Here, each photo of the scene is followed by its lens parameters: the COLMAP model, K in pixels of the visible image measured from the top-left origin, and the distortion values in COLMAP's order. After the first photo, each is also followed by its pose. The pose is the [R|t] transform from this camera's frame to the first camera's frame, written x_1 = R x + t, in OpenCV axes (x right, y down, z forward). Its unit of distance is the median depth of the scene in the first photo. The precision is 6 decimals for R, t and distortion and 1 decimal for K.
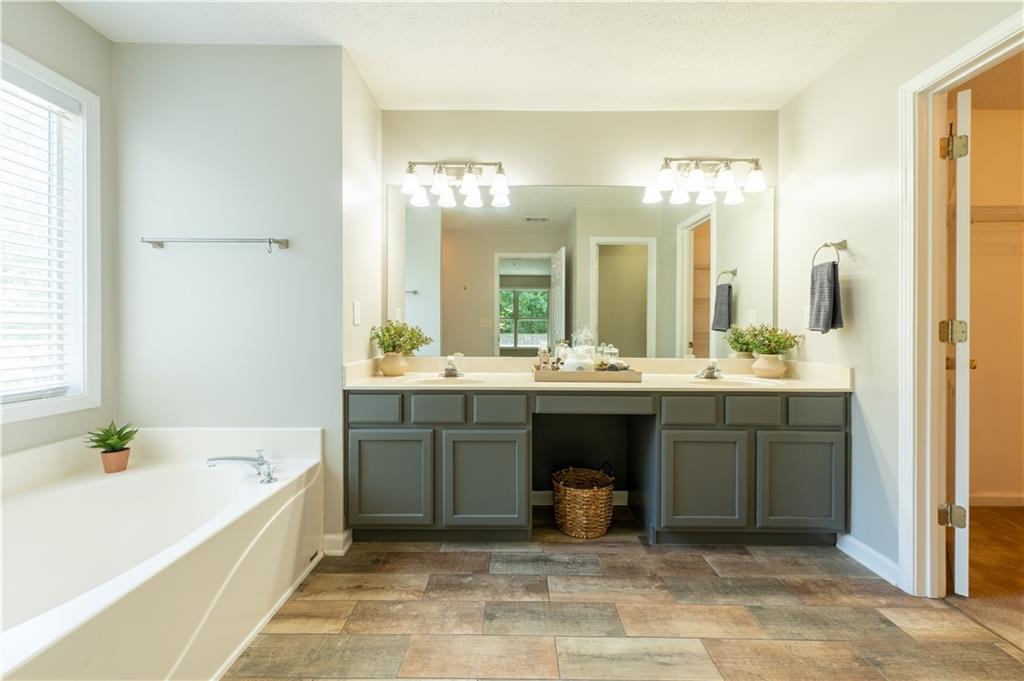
lens RADIAL K [[399.2, 0, 513.4], [0, 399.2, 332.6], [0, 0, 1]] dist [0.000904, -0.000065]
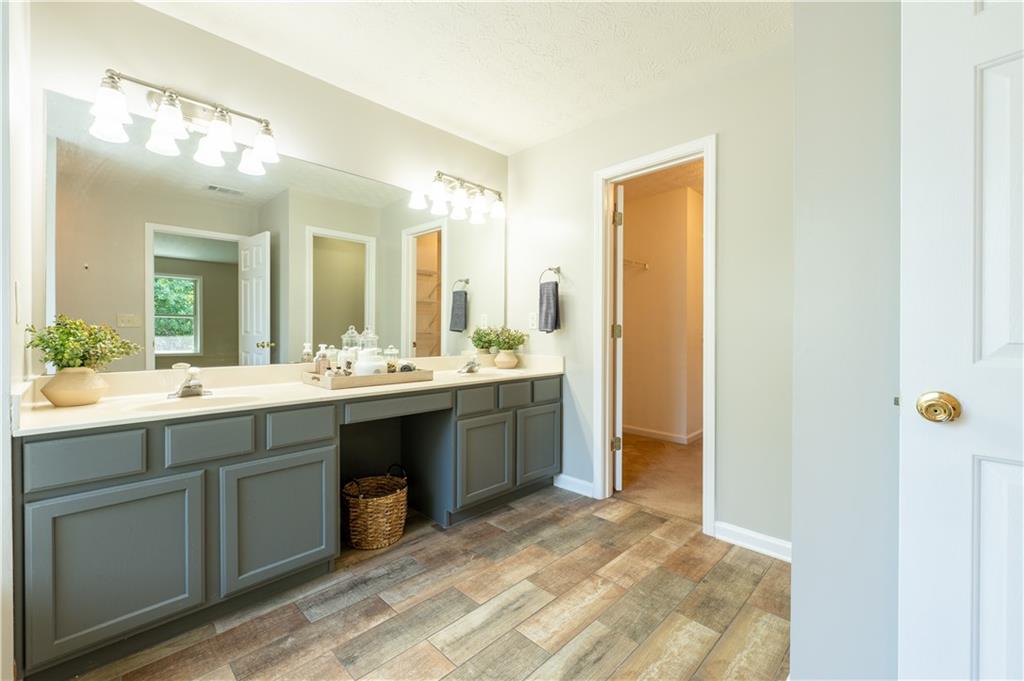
lens RADIAL K [[408.6, 0, 510.0], [0, 408.6, 337.6], [0, 0, 1]] dist [0.000559, -0.000149]
pose [[0.714390, -0.013504, 0.699618, -0.313469], [0.006057, 0.999896, 0.013115, -0.001450], [-0.699722, -0.005132, 0.714397, 0.090535]]
